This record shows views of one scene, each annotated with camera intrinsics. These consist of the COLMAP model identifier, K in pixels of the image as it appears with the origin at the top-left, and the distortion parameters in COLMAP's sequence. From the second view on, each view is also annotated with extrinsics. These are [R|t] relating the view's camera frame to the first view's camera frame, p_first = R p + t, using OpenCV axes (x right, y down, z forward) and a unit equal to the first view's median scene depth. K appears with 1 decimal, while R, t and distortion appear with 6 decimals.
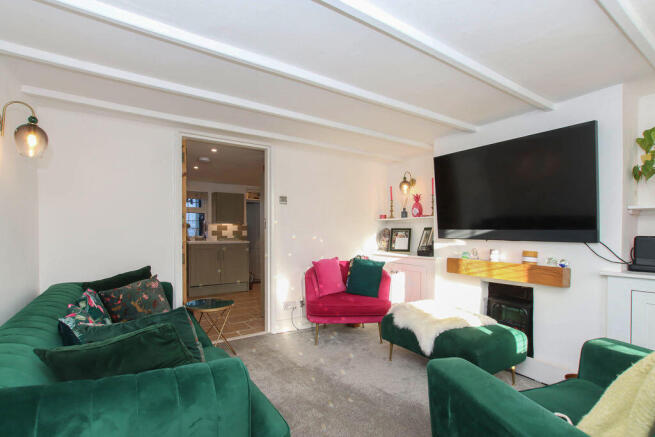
lens RADIAL K [[314.7, 0, 319.6], [0, 314.7, 232.5], [0, 0, 1]] dist [0.002966, 0.000914]
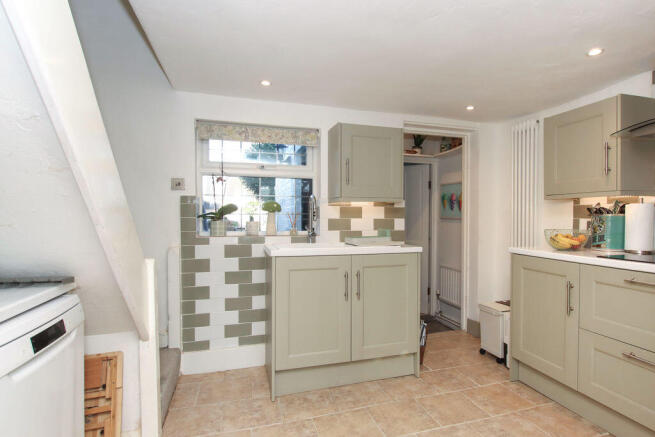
lens RADIAL K [[314.7, 0, 328.2], [0, 314.7, 218.3], [0, 0, 1]] dist [0.002966, 0.000914]
pose [[0.948065, 0.004106, -0.318049, -0.204038], [-0.003261, 0.999990, 0.003189, -0.007902], [0.318059, -0.001986, 0.948069, 0.586801]]
